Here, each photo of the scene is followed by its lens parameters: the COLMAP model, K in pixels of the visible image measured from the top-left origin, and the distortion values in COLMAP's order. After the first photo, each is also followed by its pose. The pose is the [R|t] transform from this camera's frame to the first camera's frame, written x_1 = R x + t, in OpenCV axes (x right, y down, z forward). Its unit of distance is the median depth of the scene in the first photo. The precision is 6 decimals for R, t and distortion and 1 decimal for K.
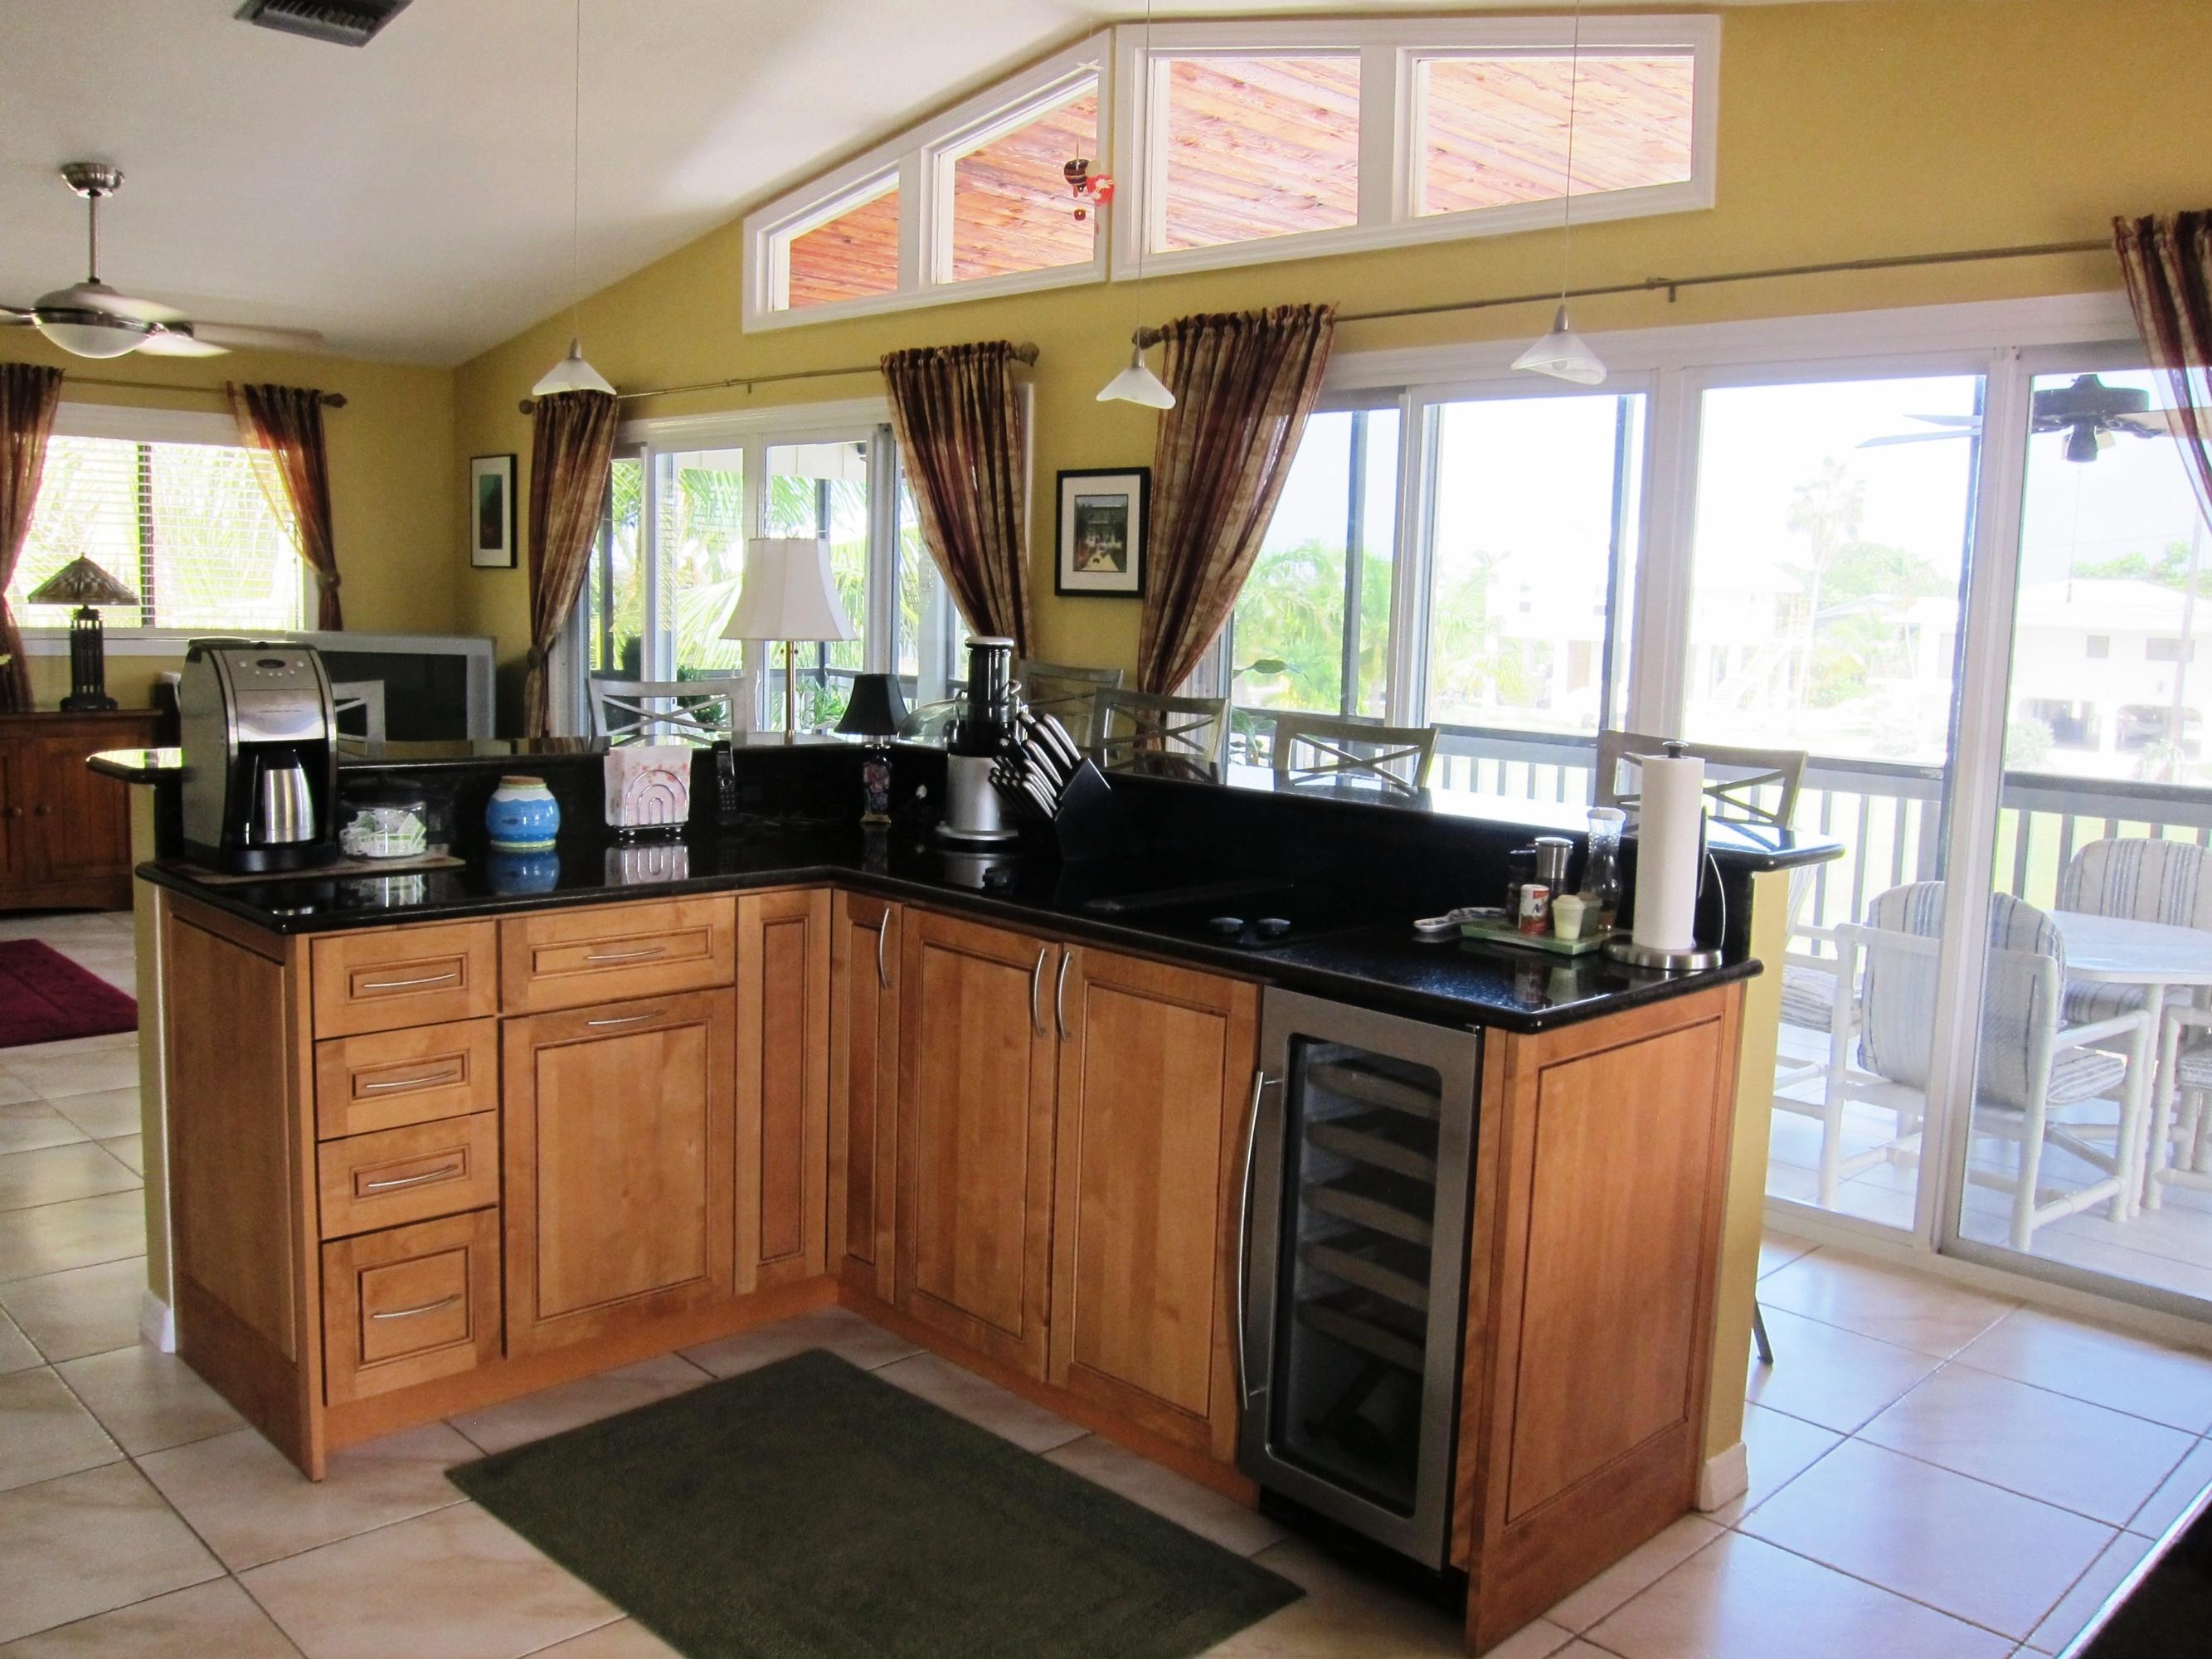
lens RADIAL K [[1847.5, 0, 1099.7], [0, 1847.5, 818.5], [0, 0, 1]] dist [-0.056953, 0.018561]
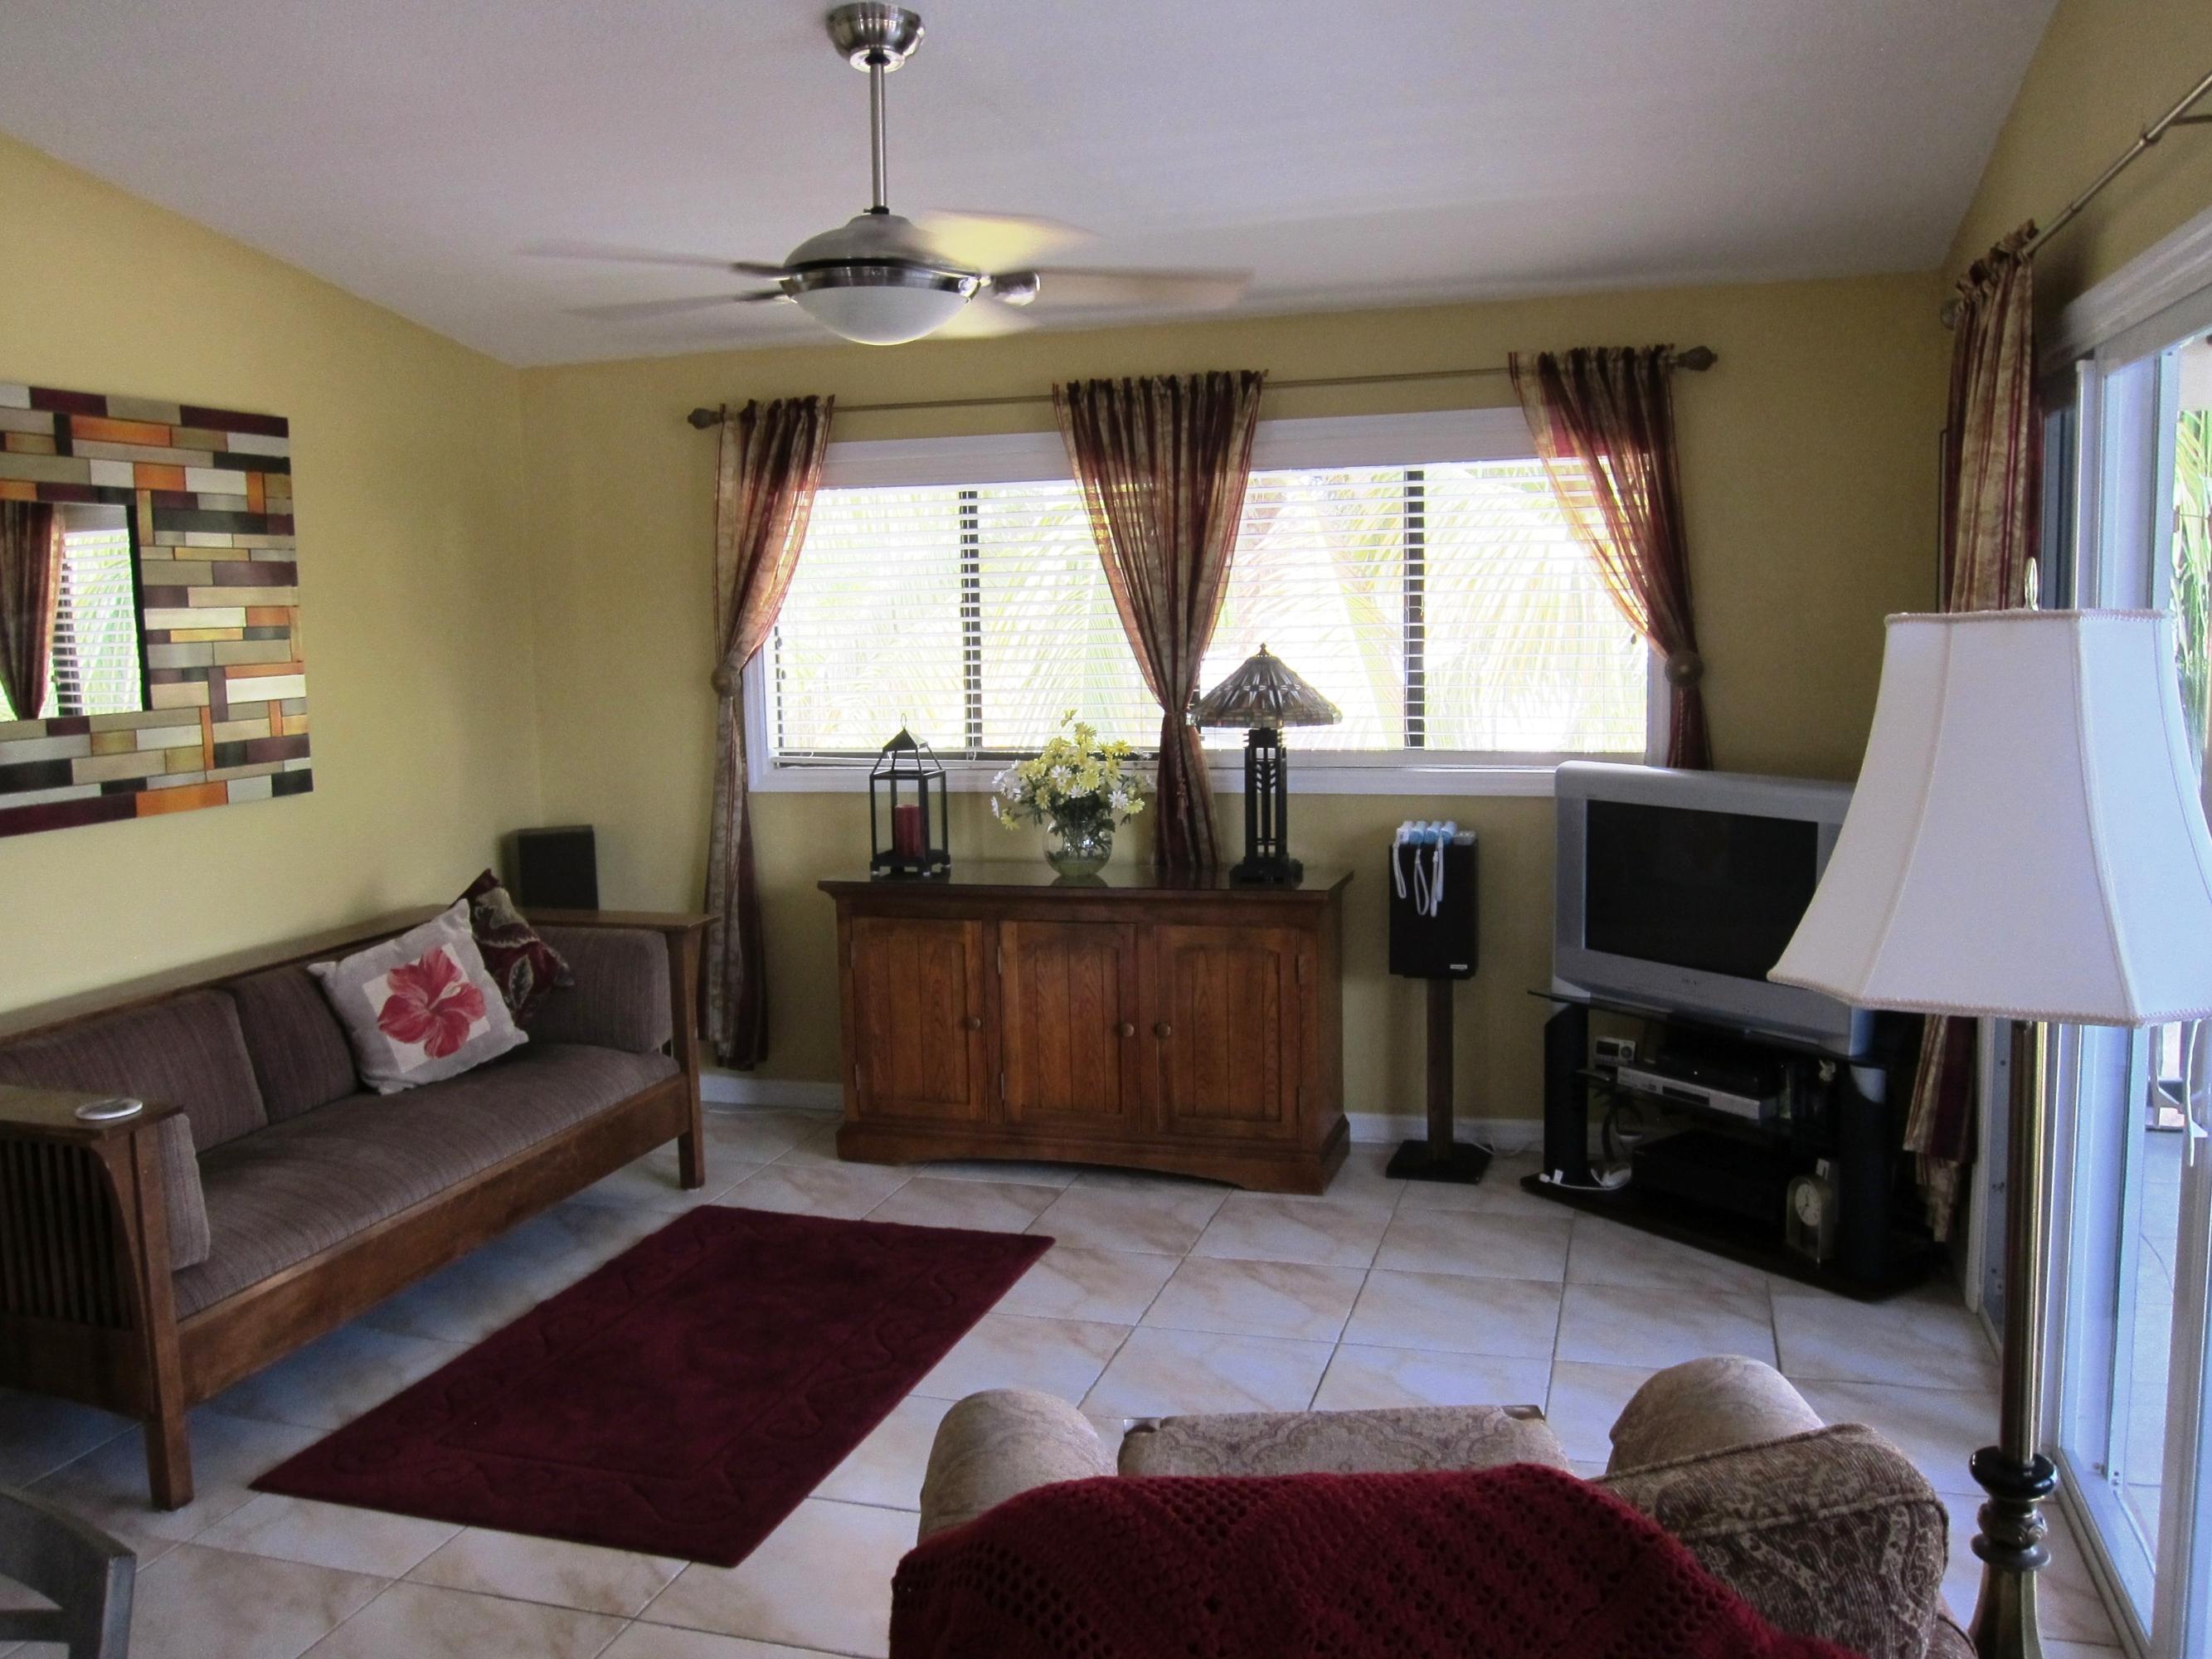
lens RADIAL K [[1847.5, 0, 1099.7], [0, 1847.5, 818.5], [0, 0, 1]] dist [-0.056953, 0.018561]
pose [[0.490998, 0.058455, -0.869197, -0.000716], [-0.064797, 0.997433, 0.030475, -0.093947], [0.868748, 0.041358, 0.493525, 0.581983]]
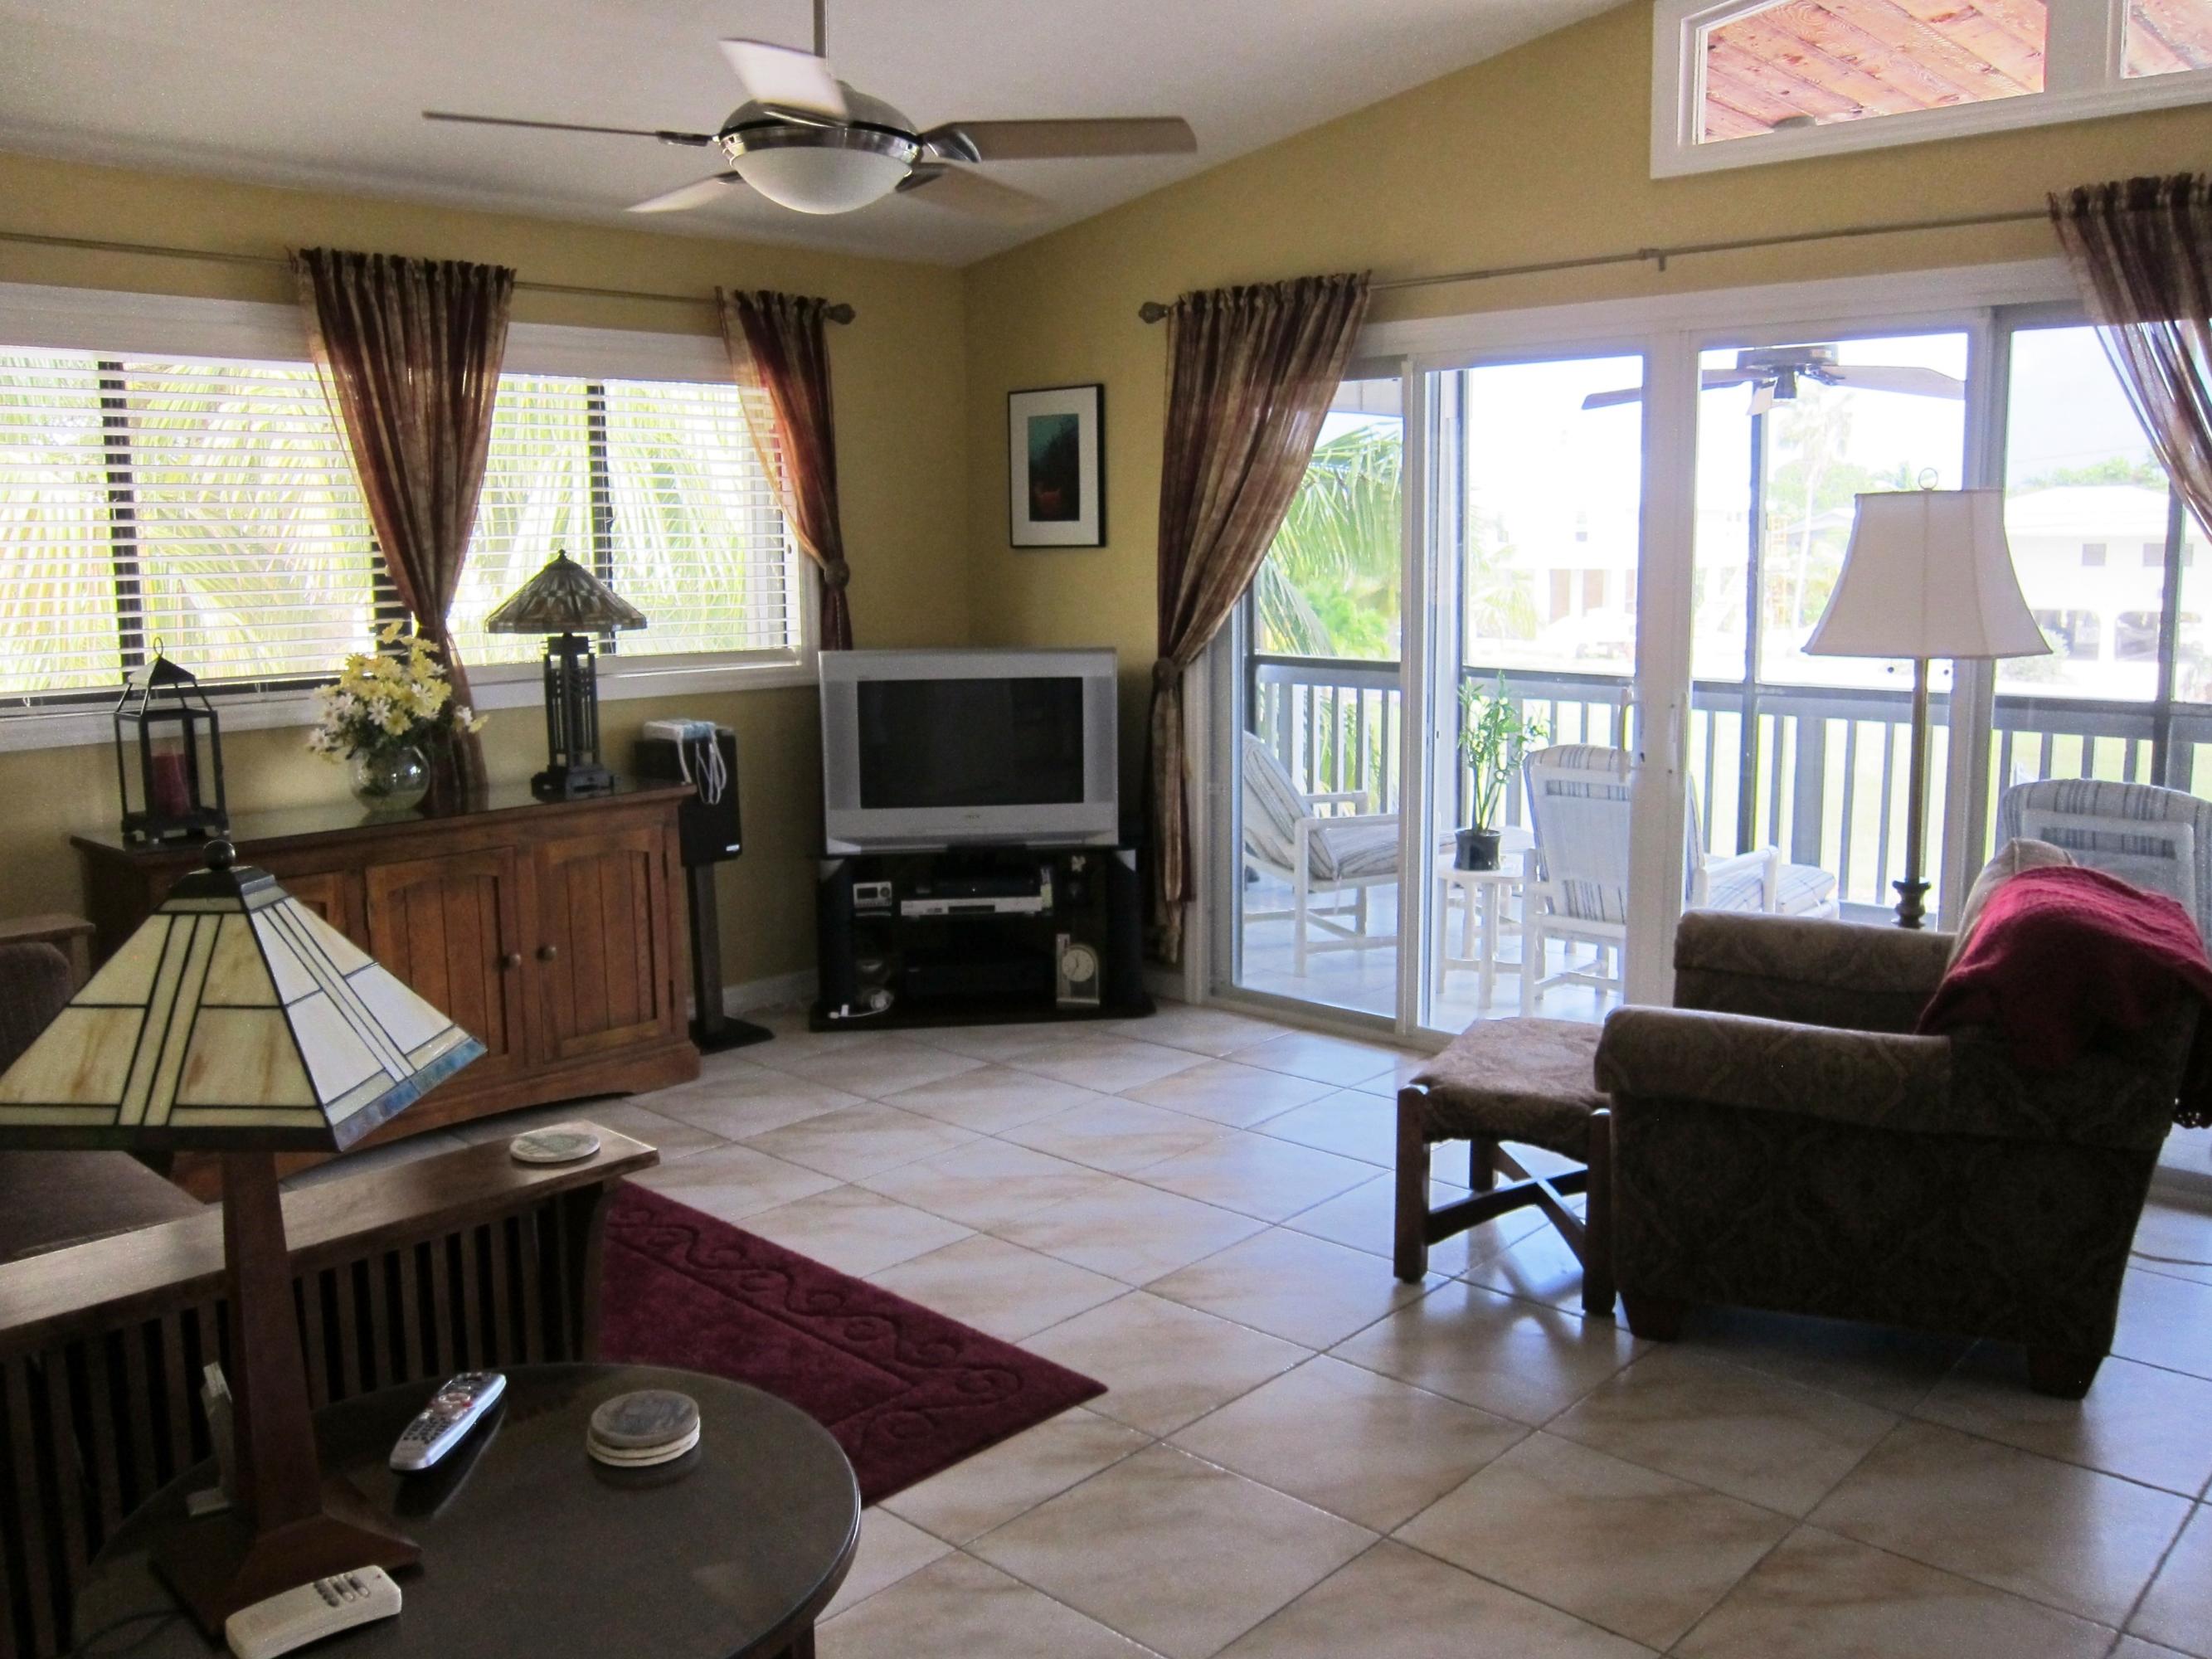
lens RADIAL K [[1847.5, 0, 1099.7], [0, 1847.5, 818.5], [0, 0, 1]] dist [-0.056953, 0.018561]
pose [[0.997433, -0.049399, 0.051829, -0.382918], [0.047863, 0.998389, 0.030481, -0.057531], [-0.053251, -0.027922, 0.998191, 0.309452]]
